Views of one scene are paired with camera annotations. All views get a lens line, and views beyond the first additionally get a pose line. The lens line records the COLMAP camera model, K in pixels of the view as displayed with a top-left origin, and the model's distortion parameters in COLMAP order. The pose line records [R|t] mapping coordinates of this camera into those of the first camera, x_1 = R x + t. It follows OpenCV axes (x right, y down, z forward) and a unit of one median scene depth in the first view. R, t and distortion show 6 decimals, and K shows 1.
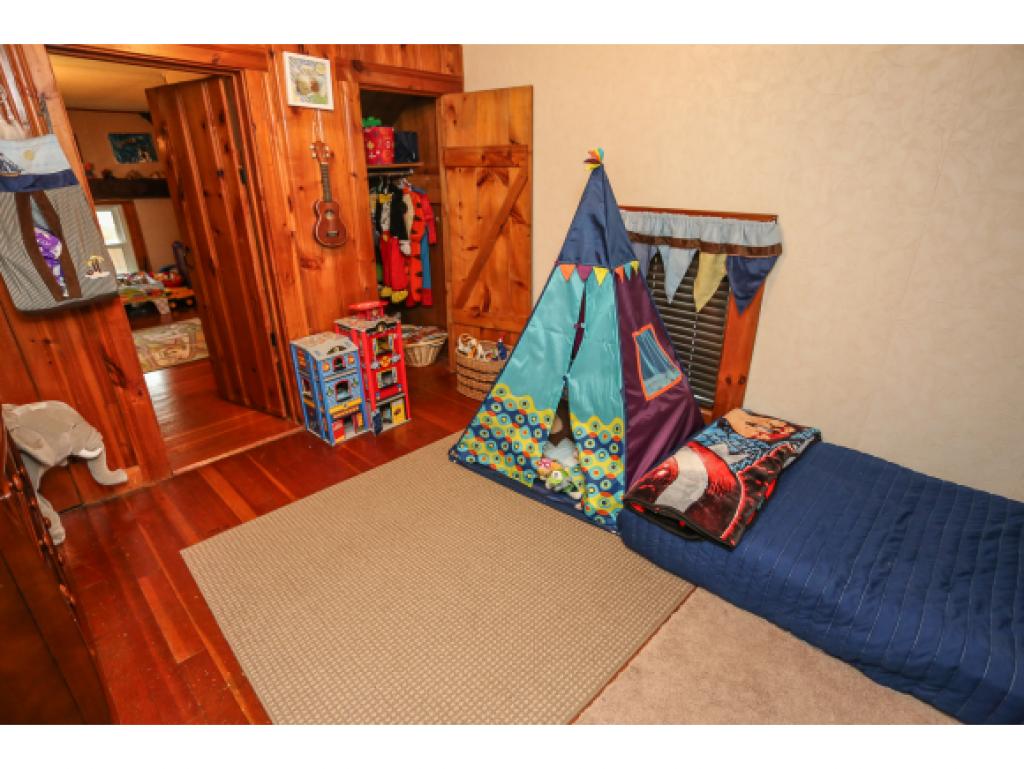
lens RADIAL K [[494.6, 0, 515.0], [0, 494.6, 388.5], [0, 0, 1]] dist [-0.063083, 0.028585]
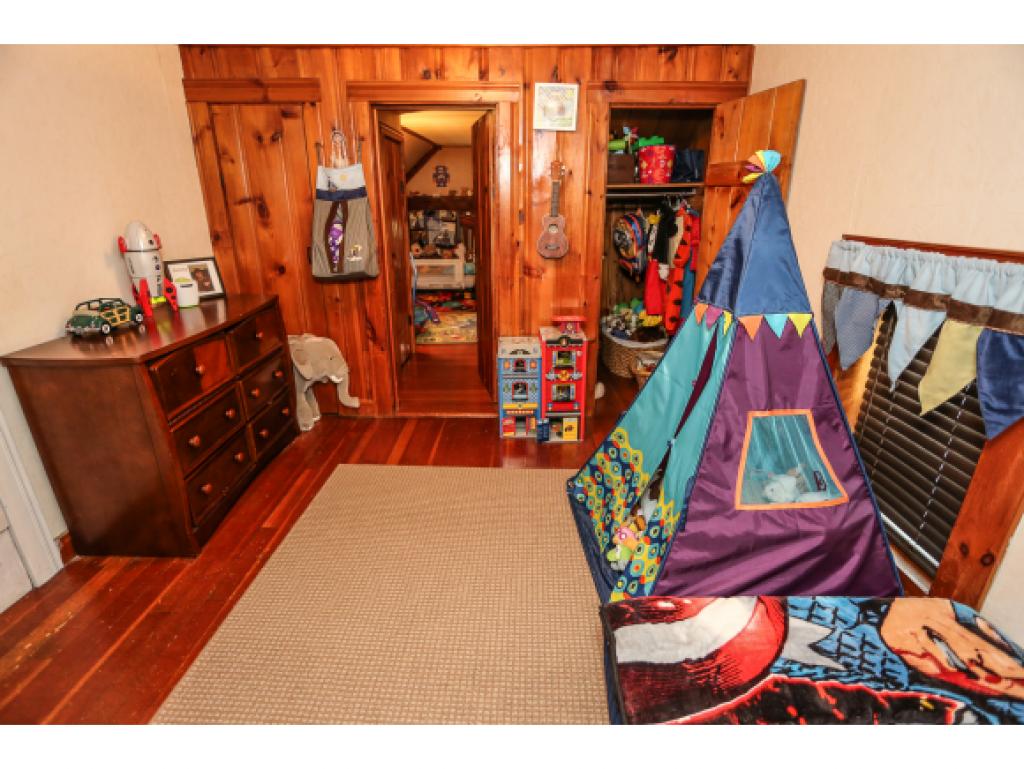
lens RADIAL K [[494.6, 0, 515.0], [0, 494.6, 388.5], [0, 0, 1]] dist [-0.063083, 0.028585]
pose [[0.686564, 0.259489, -0.679187, 0.383985], [-0.291918, 0.953925, 0.069366, -0.075683], [0.665893, 0.150643, 0.730680, 0.216678]]
